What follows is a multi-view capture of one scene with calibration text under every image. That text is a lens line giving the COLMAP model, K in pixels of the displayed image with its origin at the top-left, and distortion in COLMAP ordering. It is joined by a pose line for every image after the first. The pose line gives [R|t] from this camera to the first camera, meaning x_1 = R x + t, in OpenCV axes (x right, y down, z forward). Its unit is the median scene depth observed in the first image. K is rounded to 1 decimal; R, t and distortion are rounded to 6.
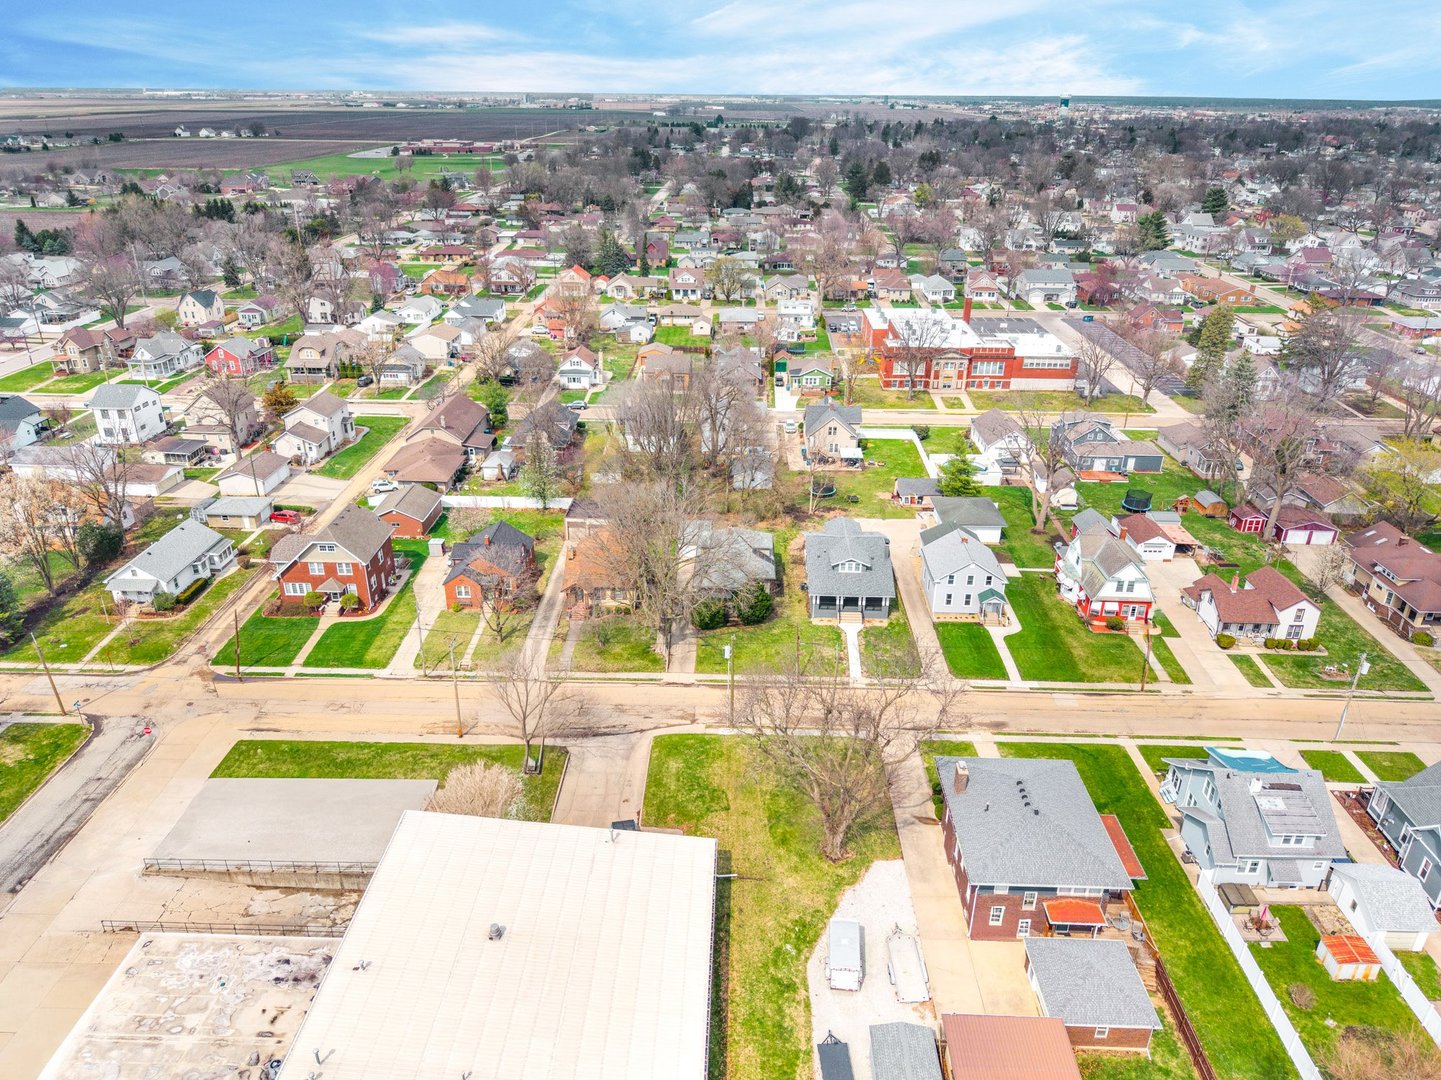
lens RADIAL K [[975.8, 0, 721.5], [0, 975.8, 537.7], [0, 0, 1]] dist [0.015497, -0.013646]
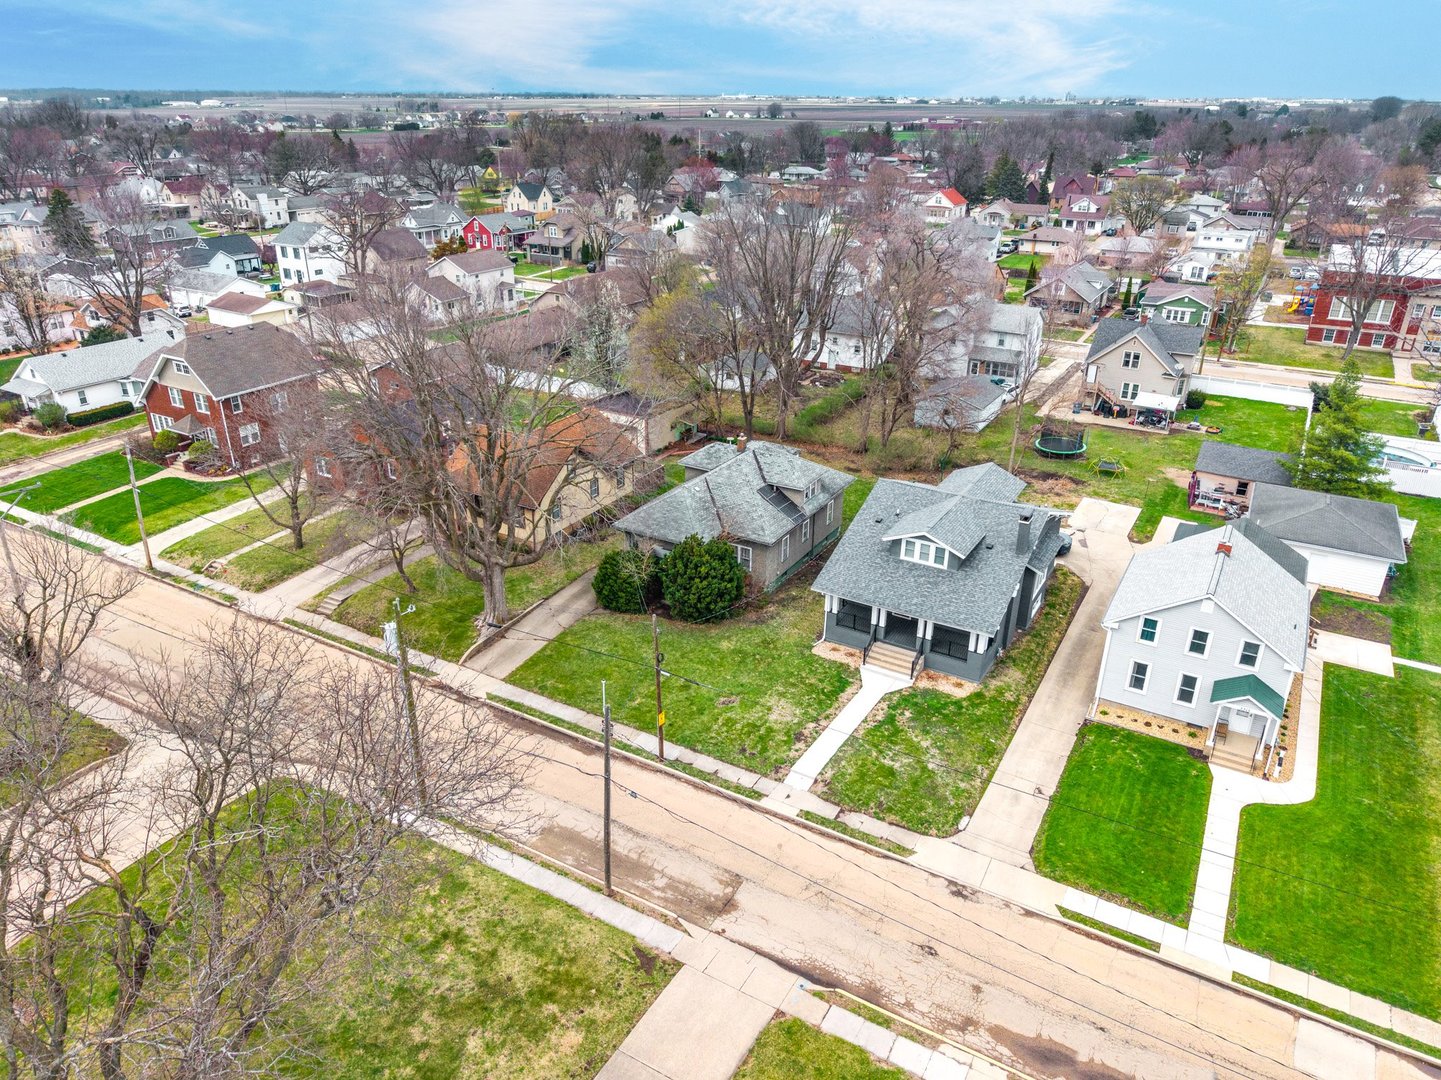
lens RADIAL K [[975.8, 0, 720.3], [0, 975.8, 542.1], [0, 0, 1]] dist [0.015497, -0.013646]
pose [[0.876060, 0.197057, -0.440099, 0.215068], [-0.198776, 0.979113, 0.042720, 0.021580], [0.439325, 0.050056, 0.896933, 0.471362]]
